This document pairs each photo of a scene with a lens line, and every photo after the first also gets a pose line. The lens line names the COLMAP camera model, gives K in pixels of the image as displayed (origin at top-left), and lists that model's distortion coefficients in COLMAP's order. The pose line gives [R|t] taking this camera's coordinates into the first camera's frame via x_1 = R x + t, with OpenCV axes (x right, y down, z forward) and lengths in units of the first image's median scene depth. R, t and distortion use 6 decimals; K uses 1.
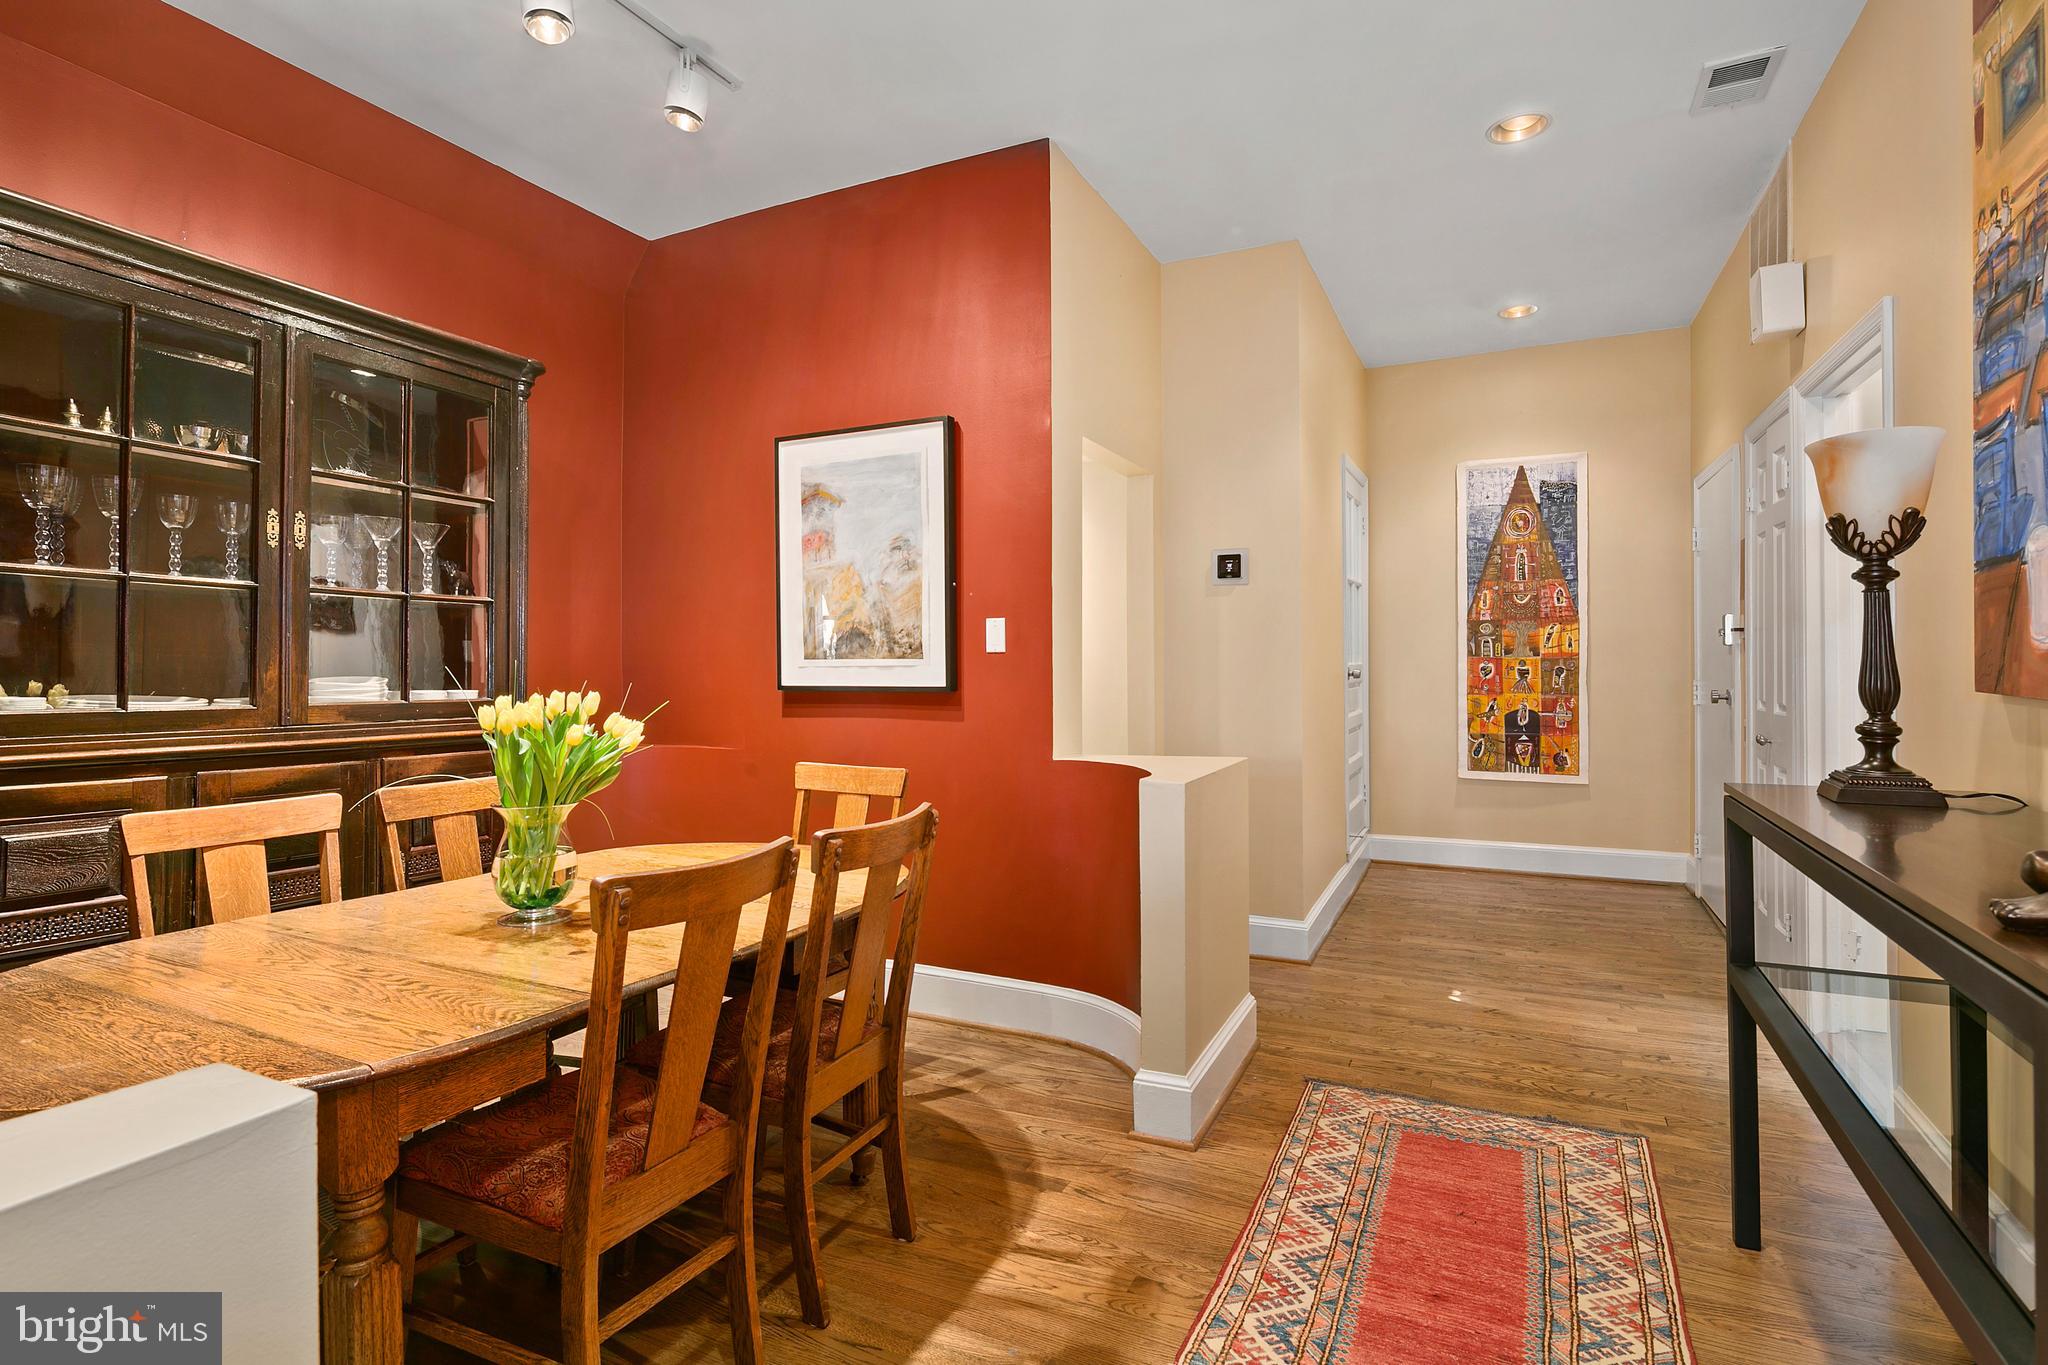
lens RADIAL K [[1002.6, 0, 1008.4], [0, 1002.6, 650.9], [0, 0, 1]] dist [0.003118, -0.003320]
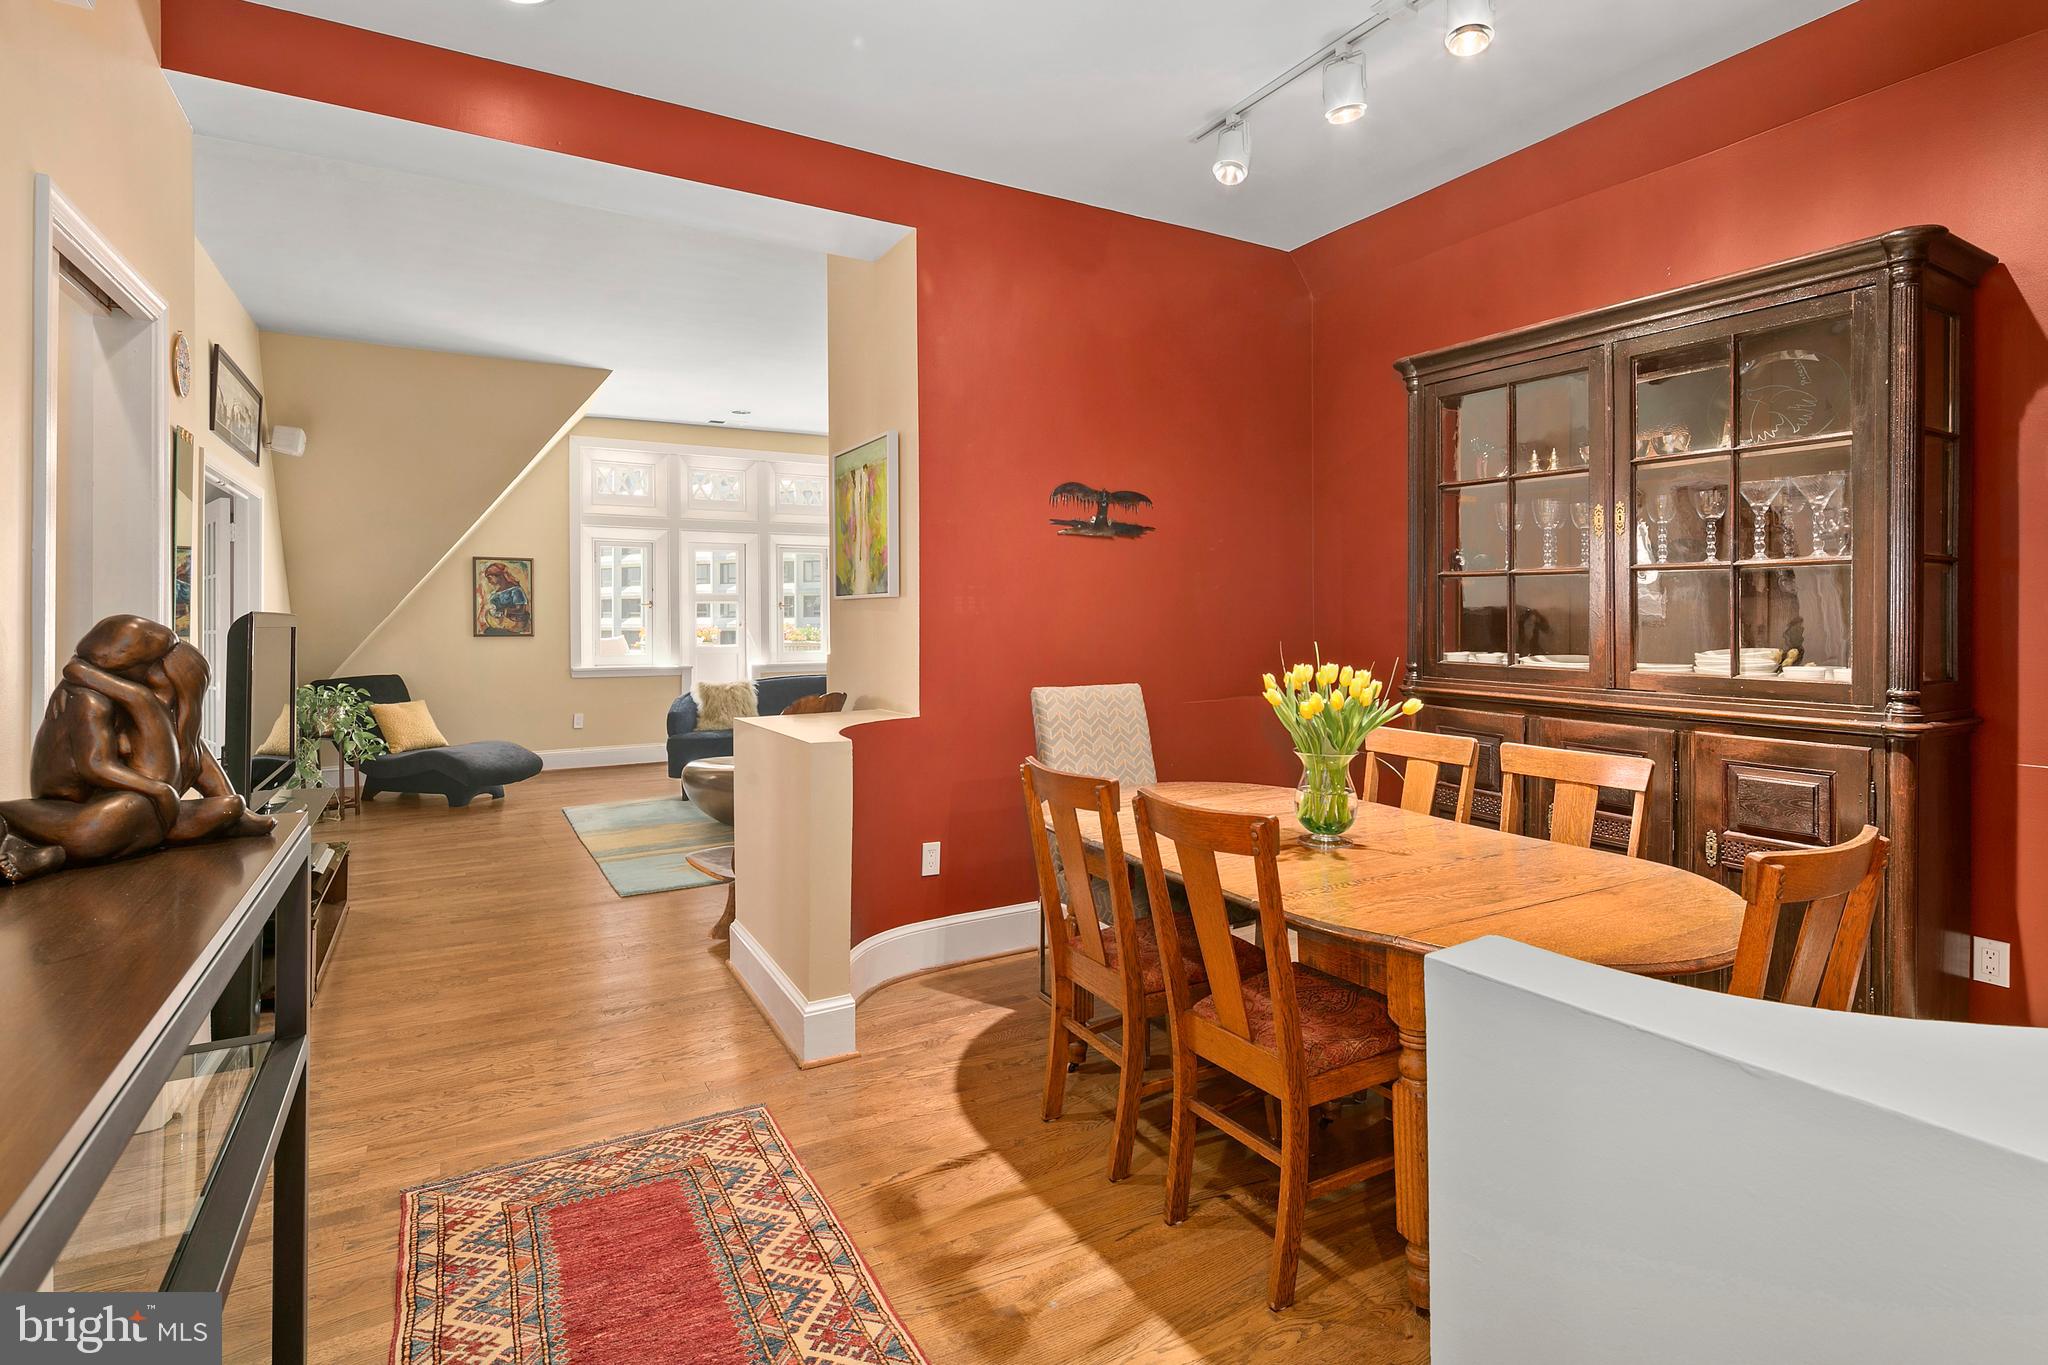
lens RADIAL K [[1002.6, 0, 1019.1], [0, 1002.6, 596.2], [0, 0, 1]] dist [0.003118, -0.003320]
pose [[-0.559256, -0.013003, -0.828893, 0.656978], [0.015395, 0.999542, -0.026067, -0.013707], [0.828852, -0.027339, -0.558800, 1.141259]]
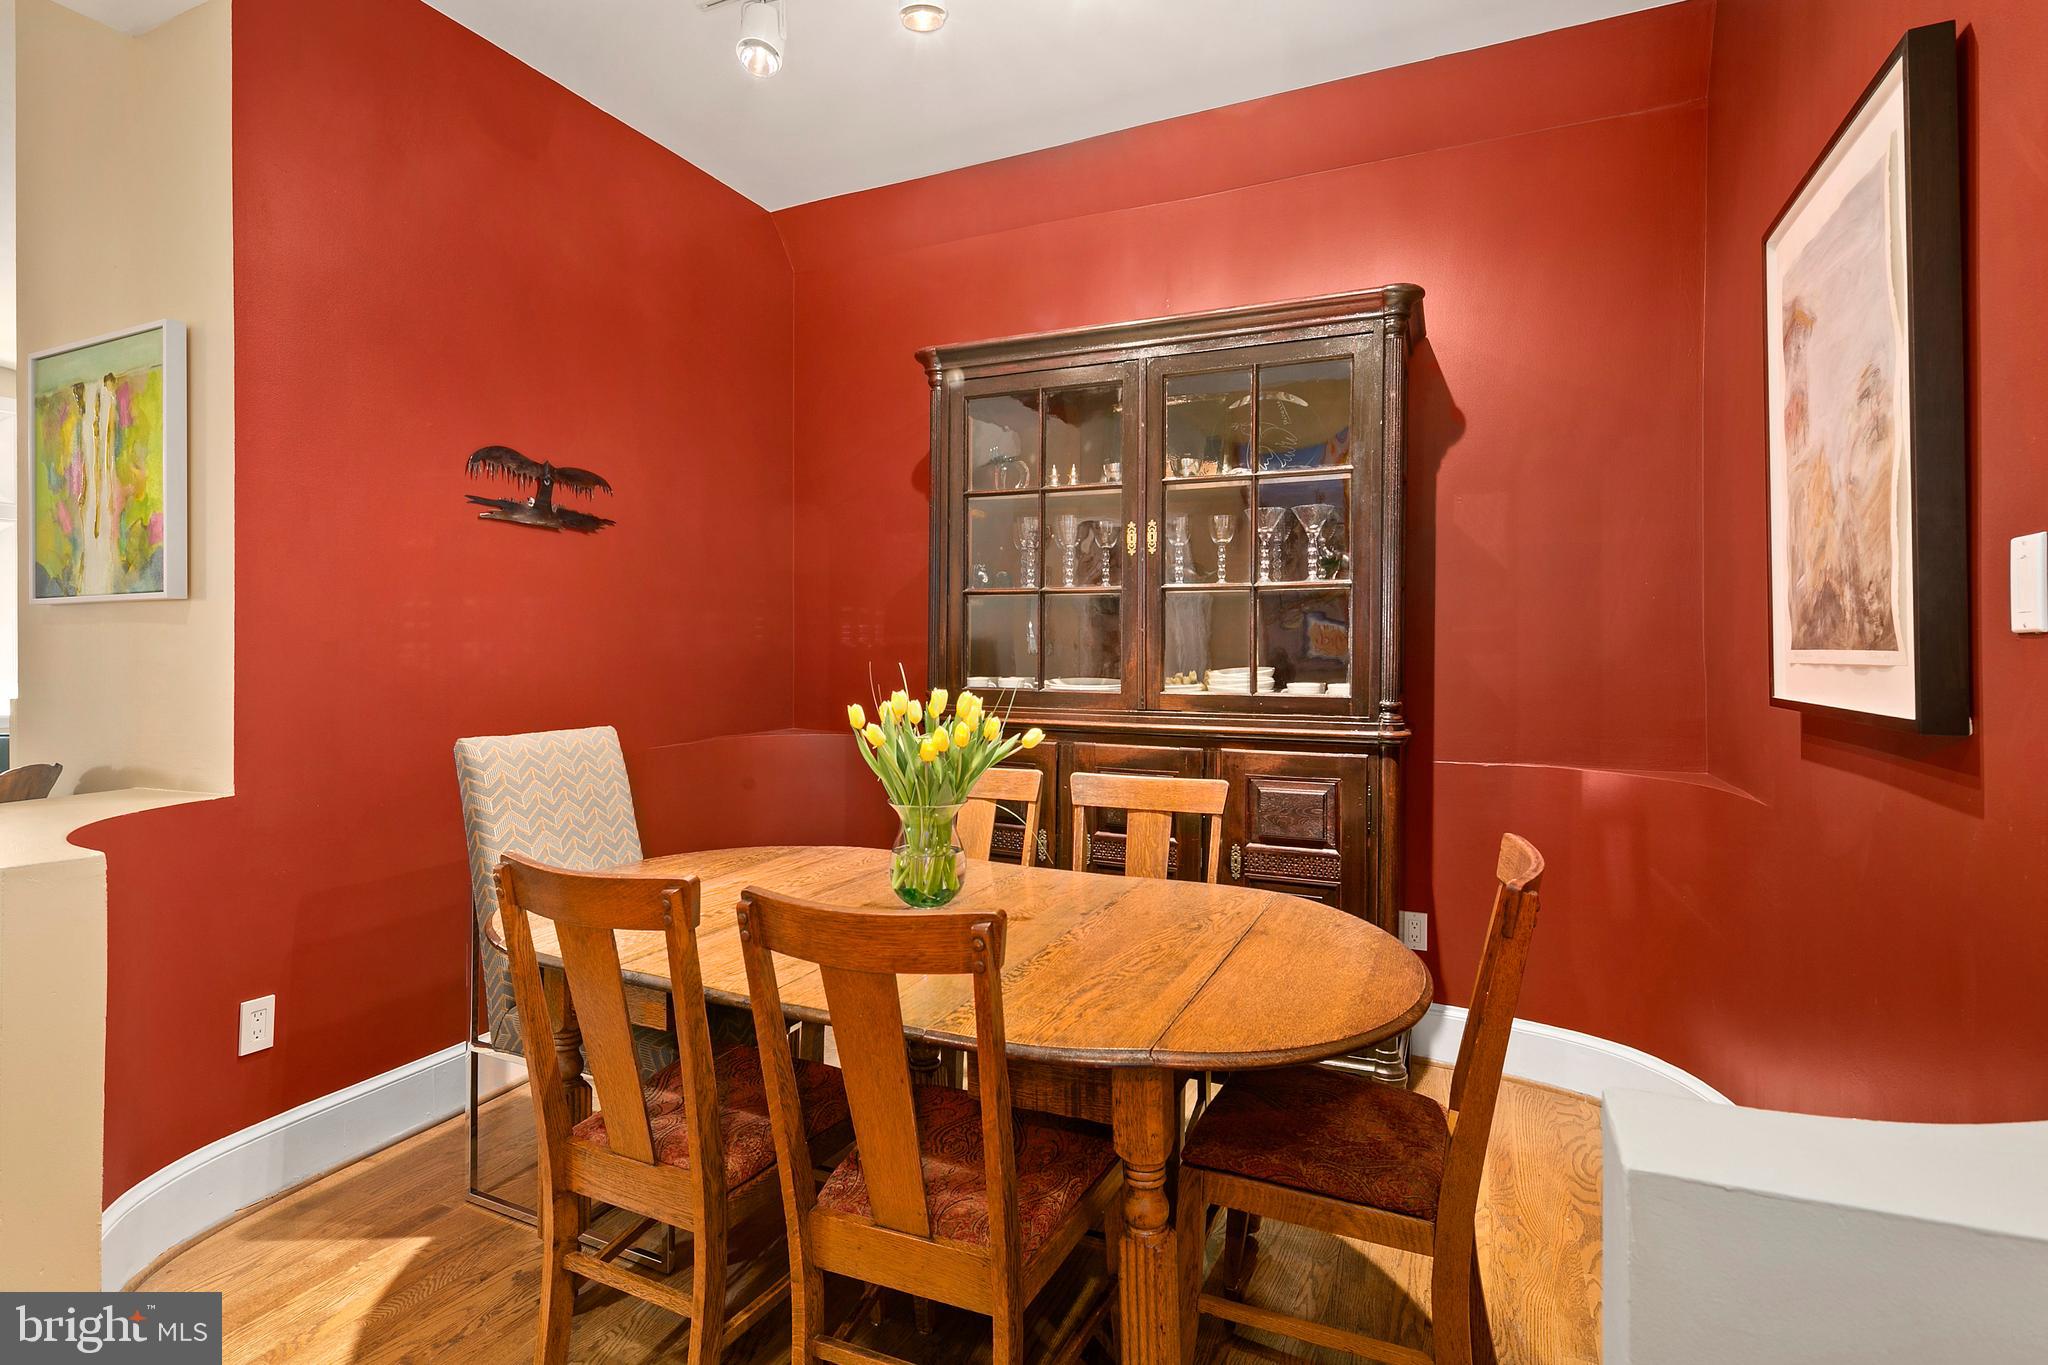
lens RADIAL K [[1002.6, 0, 1019.6], [0, 1002.6, 642.2], [0, 0, 1]] dist [0.003118, -0.003320]
pose [[0.029433, -0.006178, -0.999548, 0.435802], [0.016148, 0.999853, -0.005704, 0.001430], [0.999436, -0.015972, 0.029529, 0.872325]]
